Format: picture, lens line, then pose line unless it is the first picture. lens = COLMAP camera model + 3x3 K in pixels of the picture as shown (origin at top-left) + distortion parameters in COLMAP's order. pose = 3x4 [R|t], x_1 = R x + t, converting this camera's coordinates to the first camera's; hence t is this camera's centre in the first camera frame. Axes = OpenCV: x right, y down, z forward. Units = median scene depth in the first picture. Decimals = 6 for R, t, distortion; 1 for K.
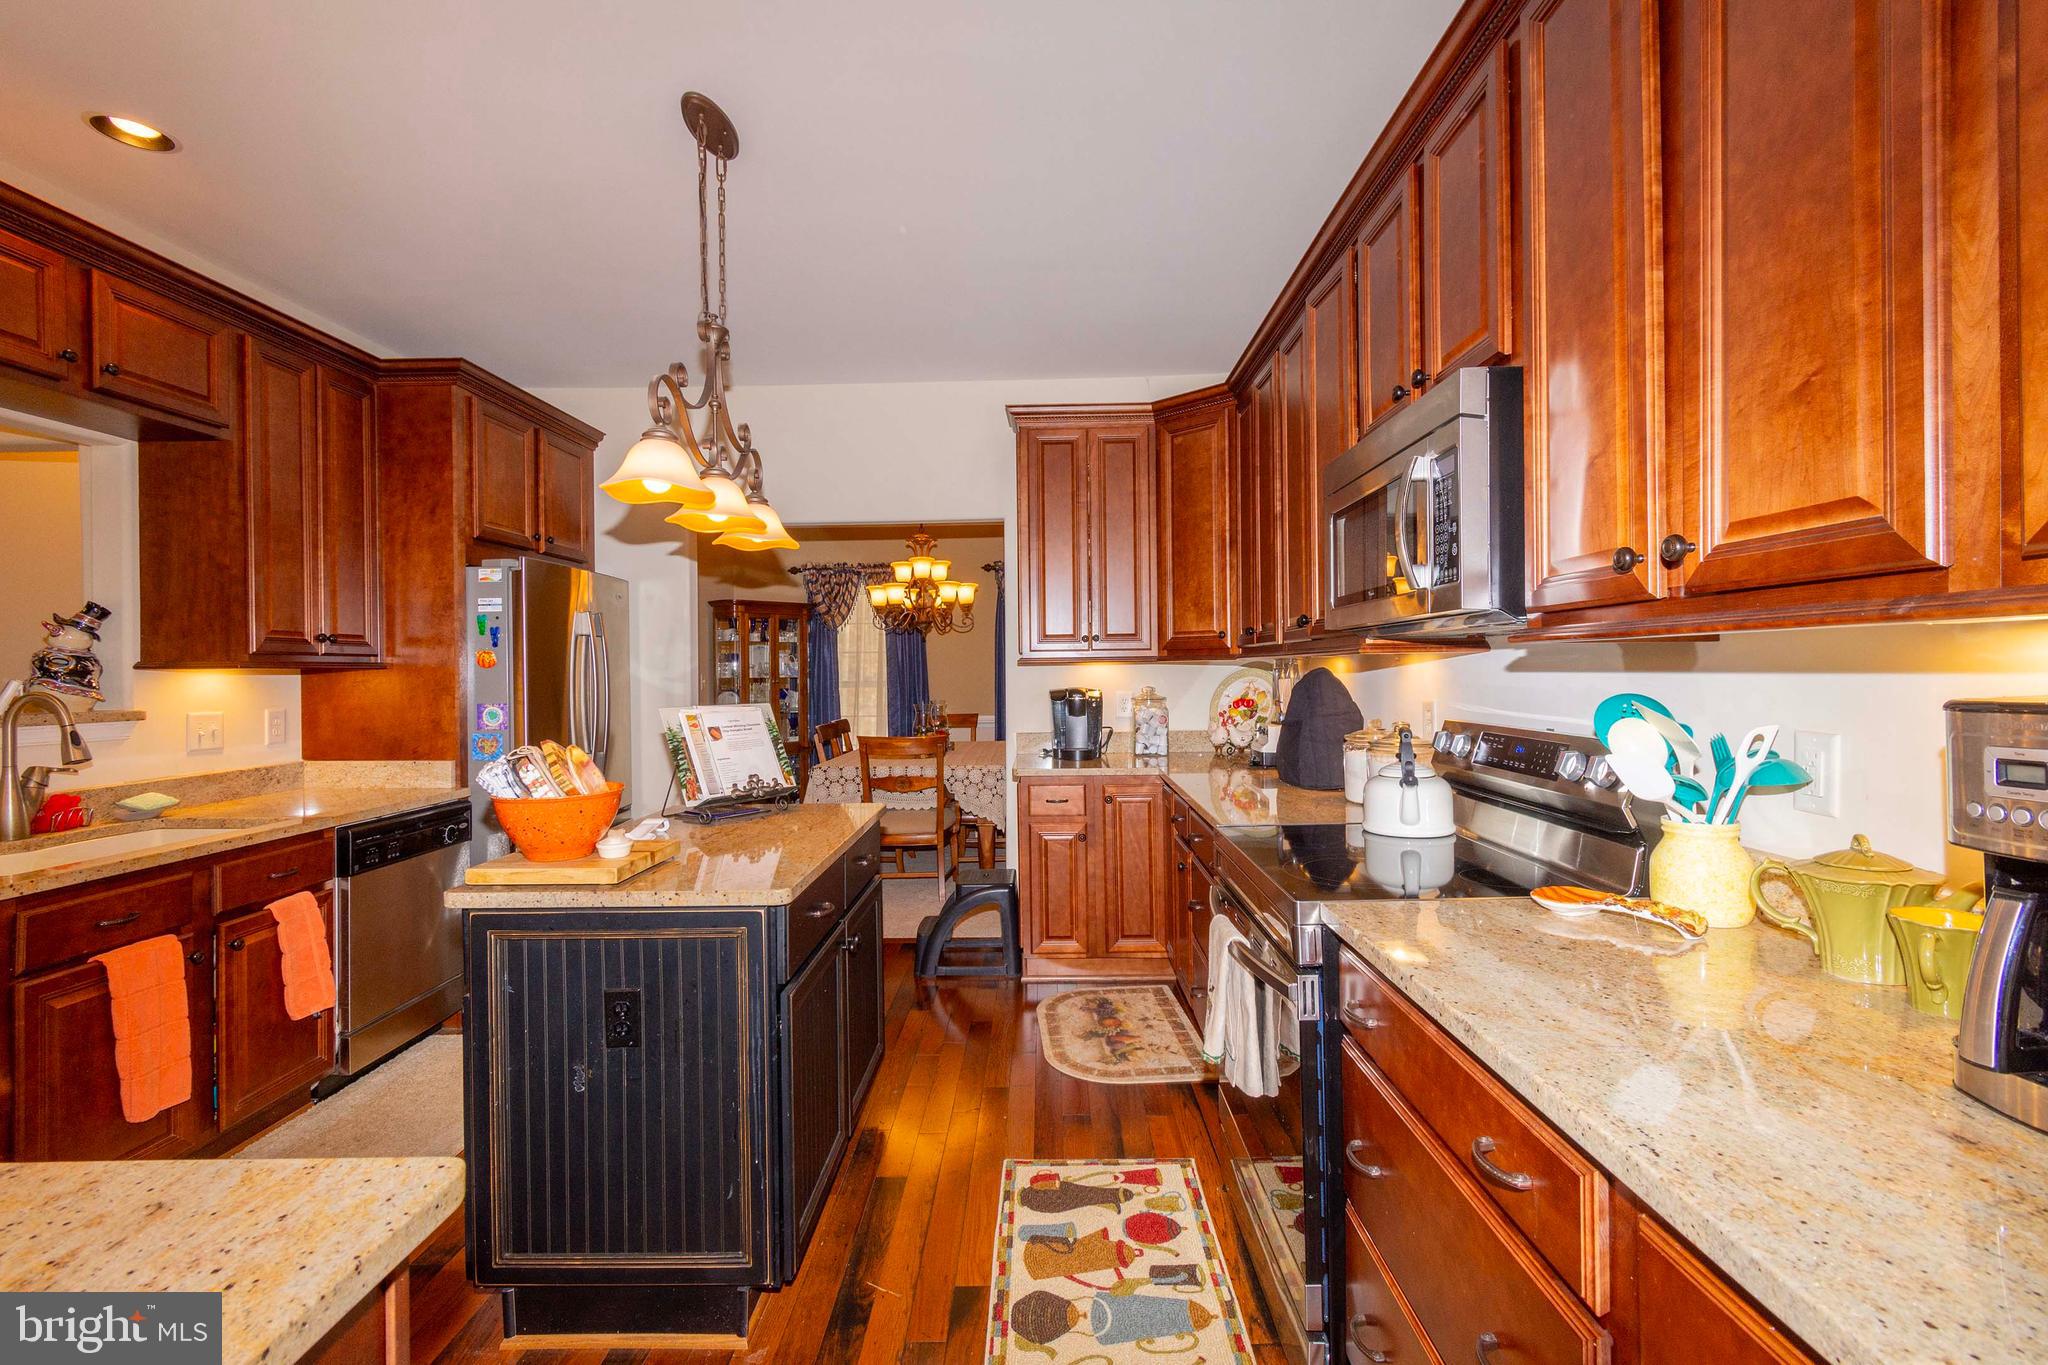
lens RADIAL K [[905.5, 0, 1028.1], [0, 905.5, 671.5], [0, 0, 1]] dist [0.004141, -0.001521]
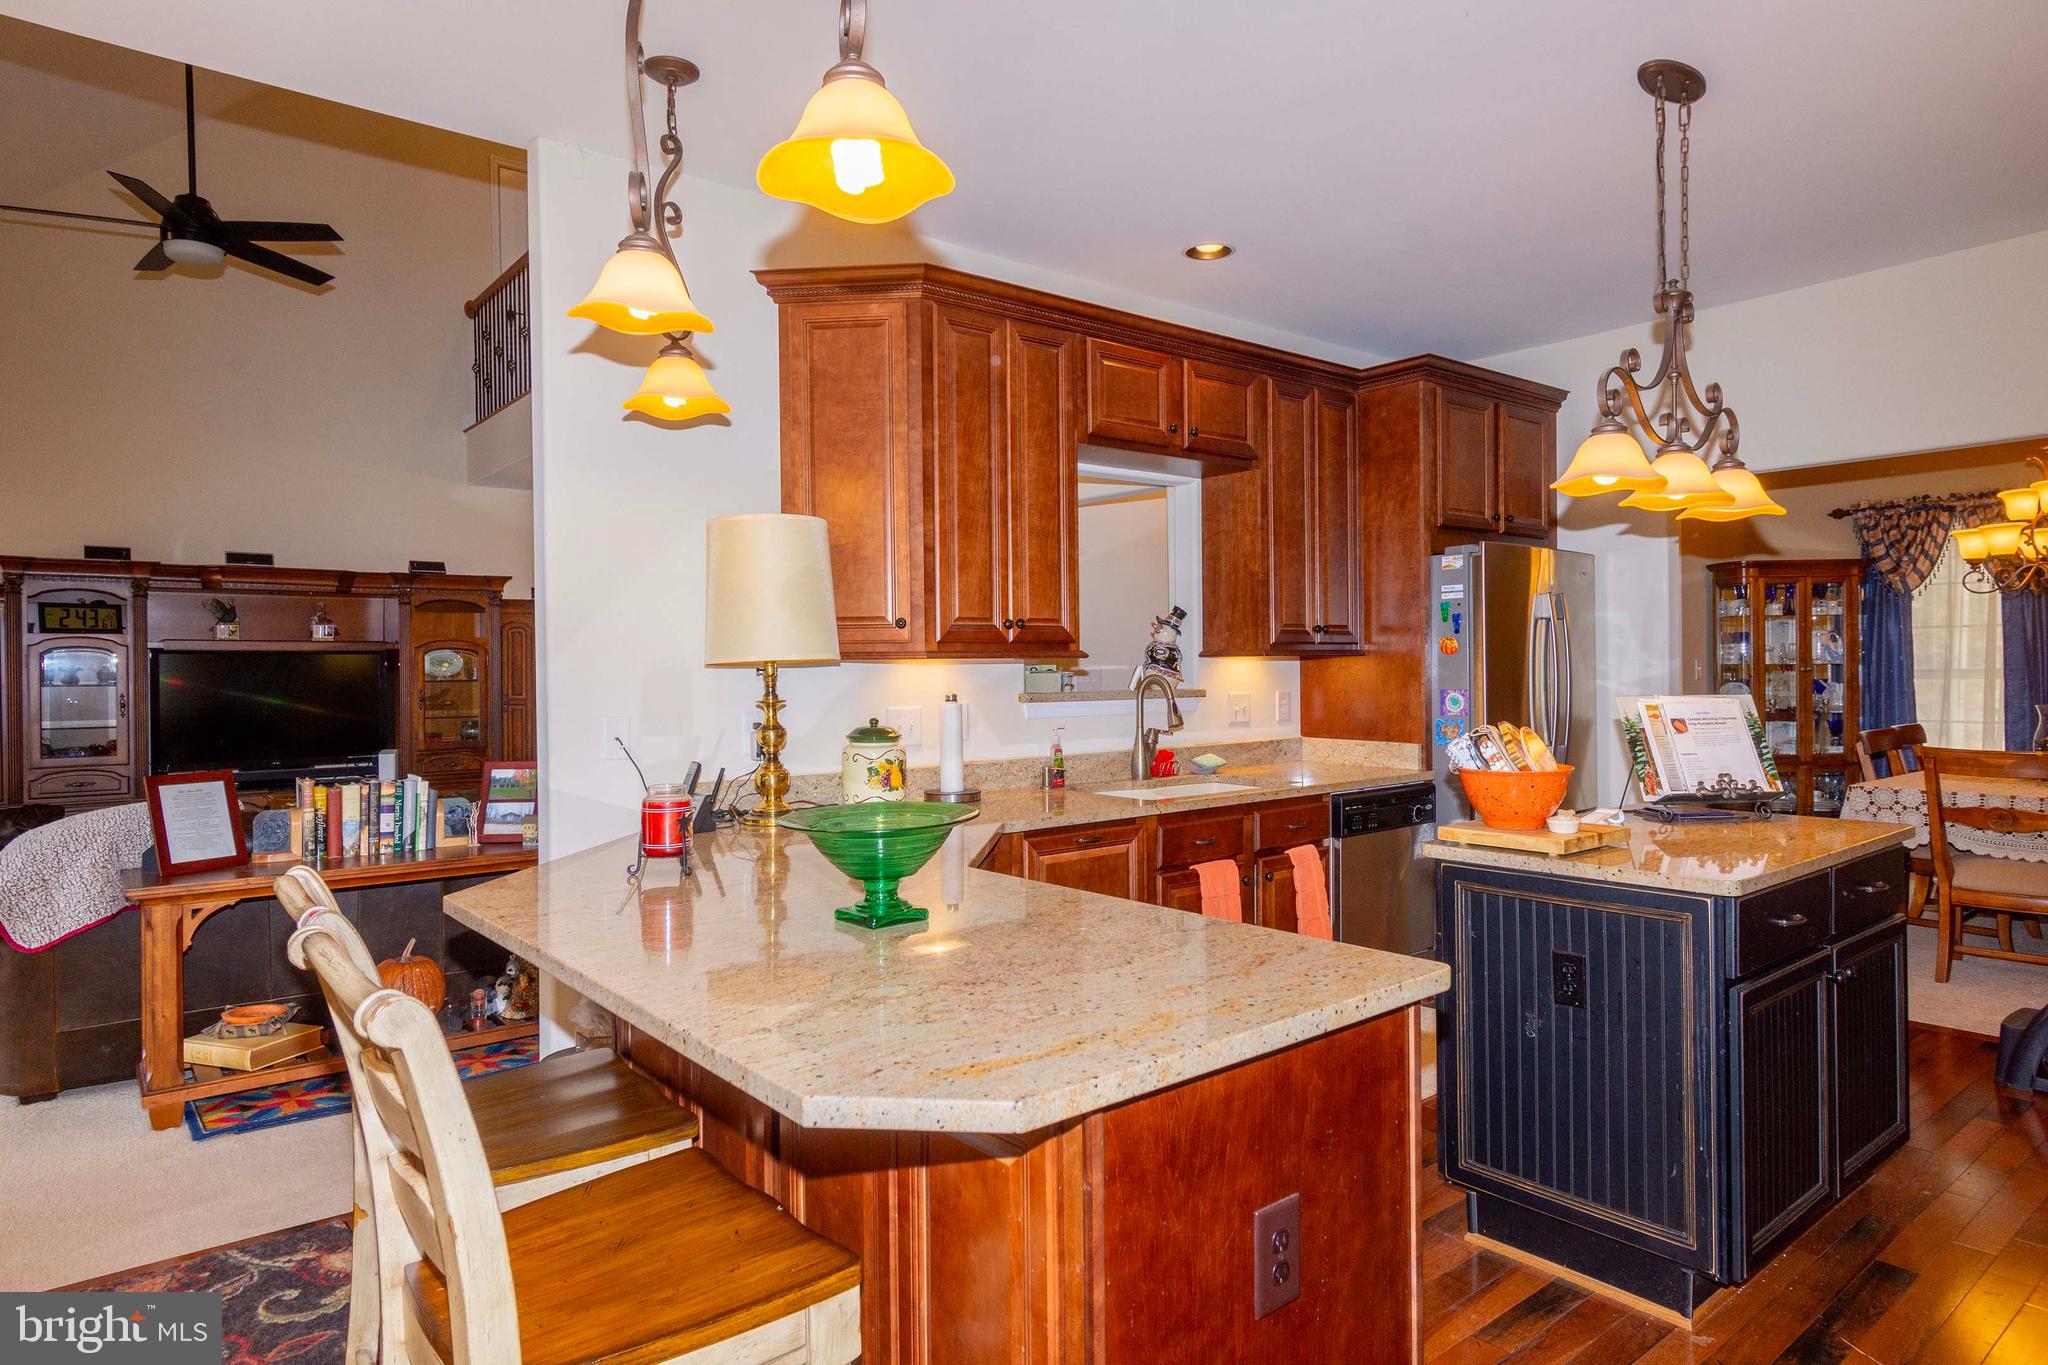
lens RADIAL K [[1180.3, 0, 1025.2], [0, 1180.3, 673.3], [0, 0, 1]] dist [0.001899, -0.001520]
pose [[0.639087, 0.008351, -0.769089, 0.115447], [0.003778, 0.999895, 0.013996, -0.003092], [0.769125, -0.011850, 0.638989, -0.209151]]
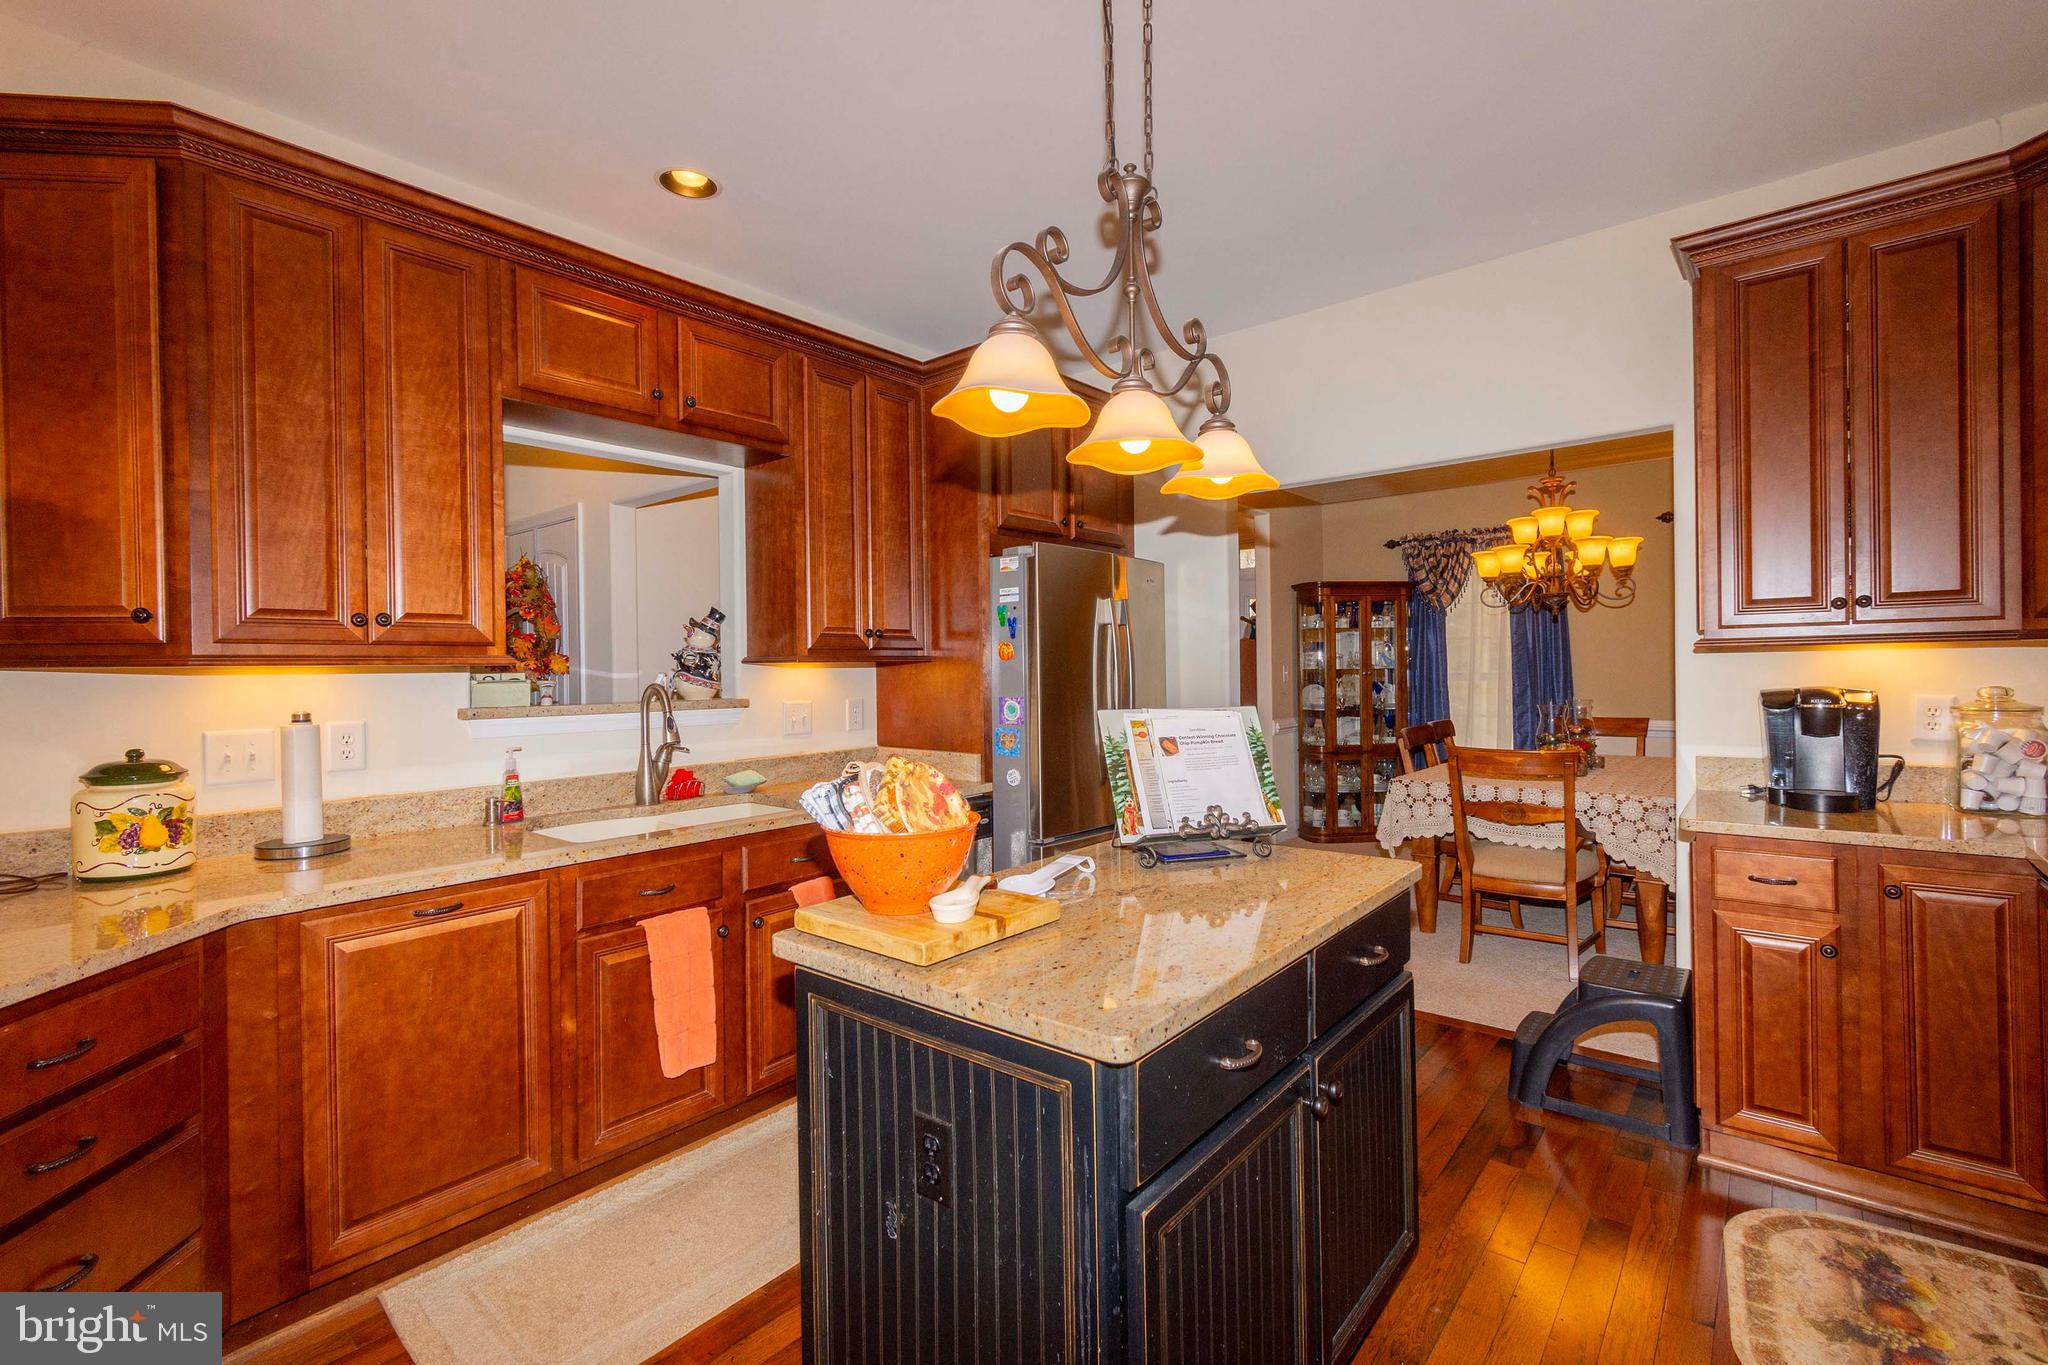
lens RADIAL K [[905.5, 0, 1027.5], [0, 905.5, 671.9], [0, 0, 1]] dist [0.004141, -0.001521]
pose [[0.780121, 0.001764, -0.625627, 0.025583], [0.005464, 0.999939, 0.009632, -0.000784], [0.625605, -0.010932, 0.780063, 0.262781]]
